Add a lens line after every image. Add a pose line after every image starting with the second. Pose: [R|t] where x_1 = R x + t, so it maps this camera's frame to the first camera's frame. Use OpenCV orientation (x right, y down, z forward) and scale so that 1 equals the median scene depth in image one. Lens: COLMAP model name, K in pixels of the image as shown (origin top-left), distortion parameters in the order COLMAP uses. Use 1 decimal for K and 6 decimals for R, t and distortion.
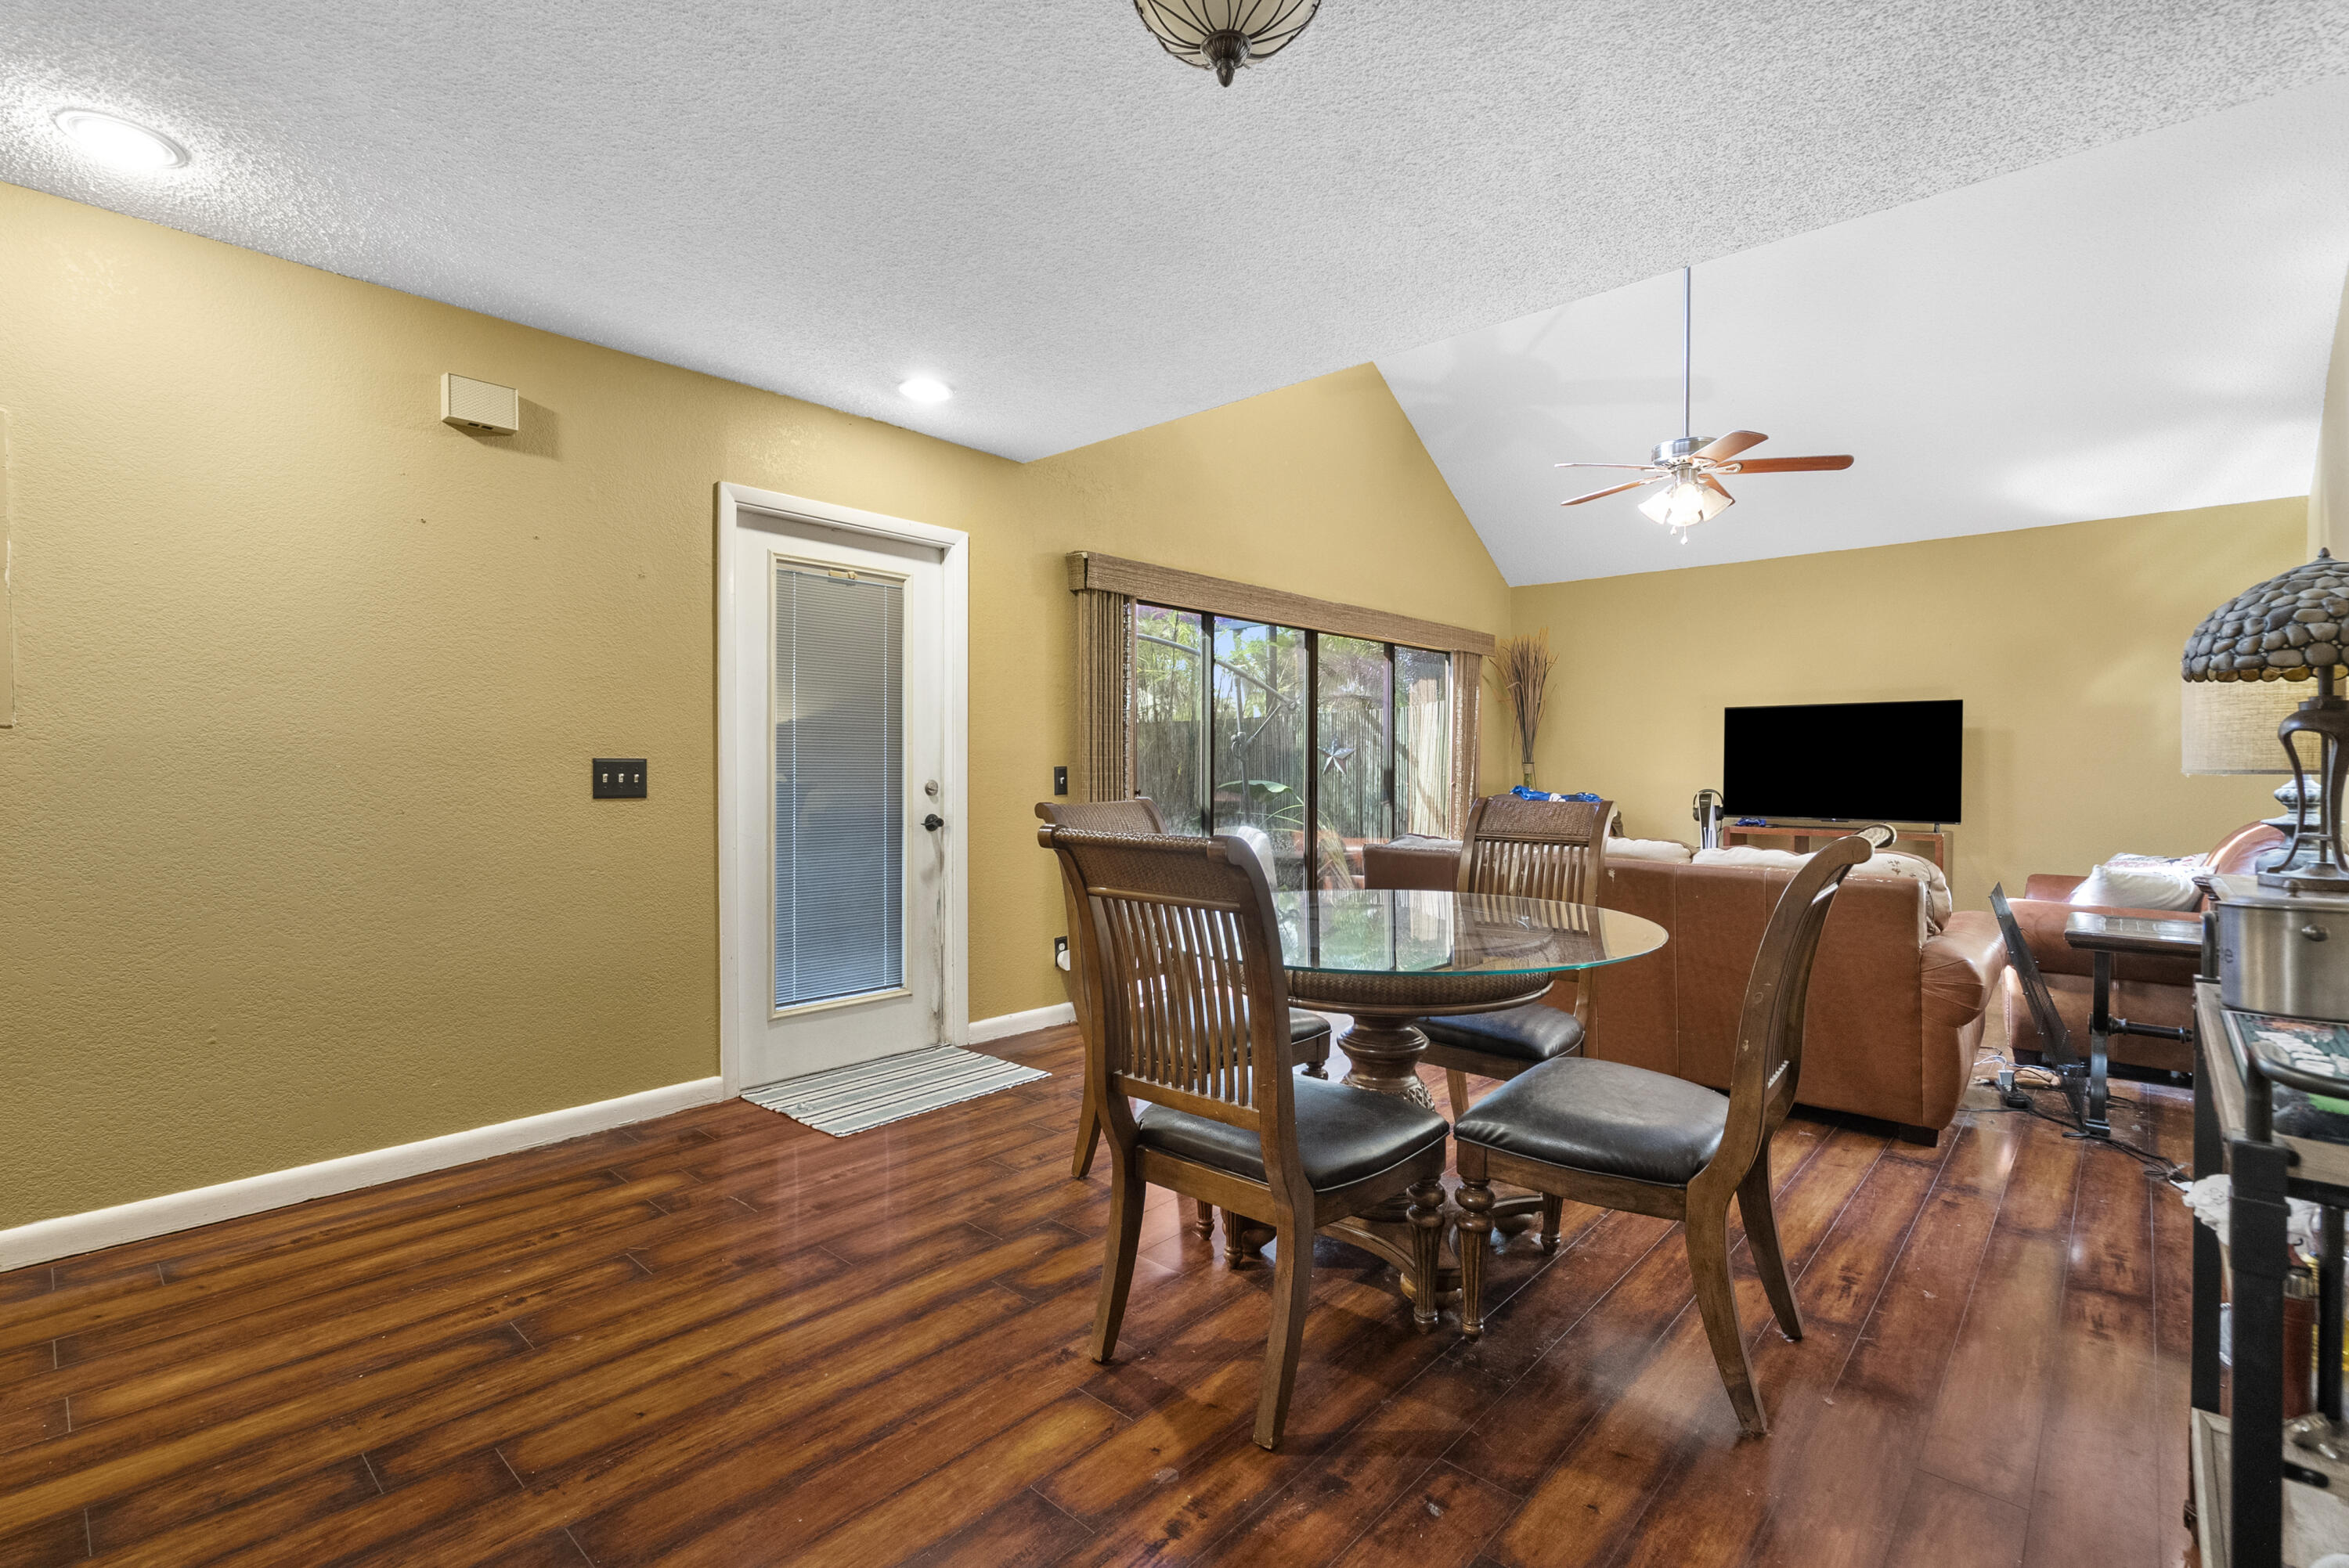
lens RADIAL K [[1068.7, 0, 1184.0], [0, 1068.7, 774.5], [0, 0, 1]] dist [-0.000852, -0.000082]
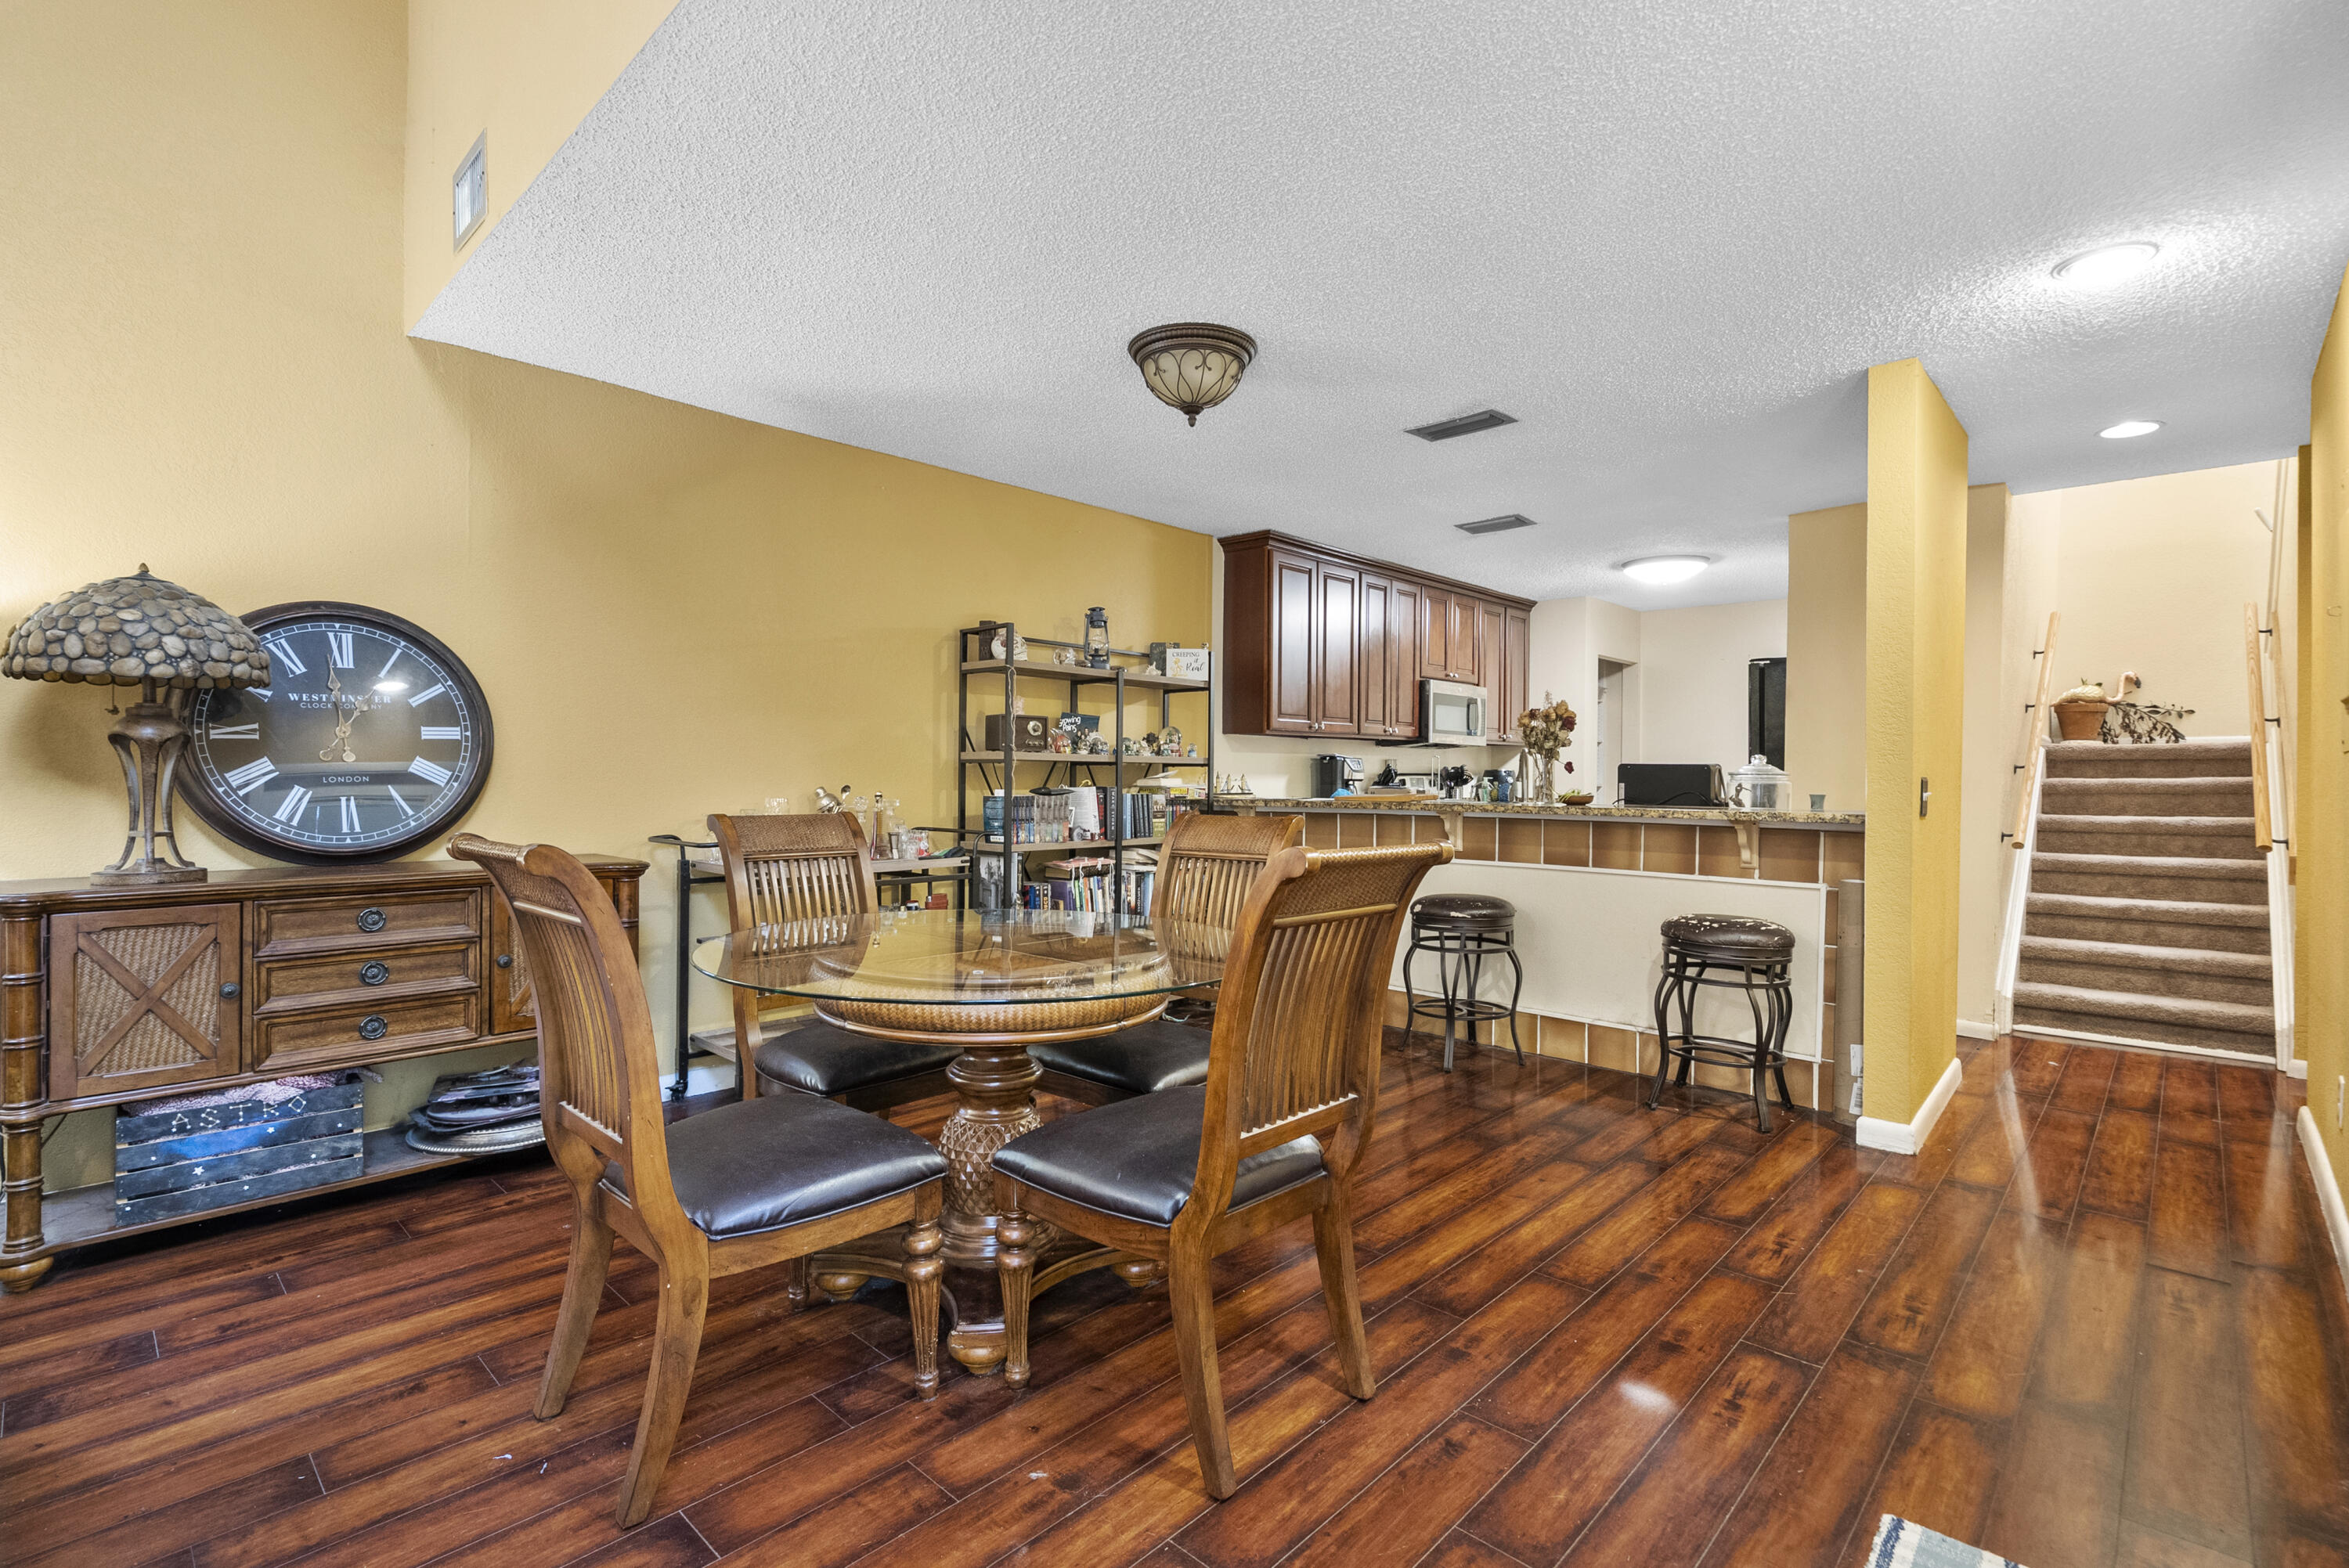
lens RADIAL K [[1068.7, 0, 1184.0], [0, 1068.7, 774.5], [0, 0, 1]] dist [-0.000852, -0.000082]
pose [[-0.999718, -0.008666, 0.022102, 0.003465], [-0.008526, 0.999943, 0.006438, -0.019263], [-0.022157, 0.006247, -0.999735, 2.295971]]
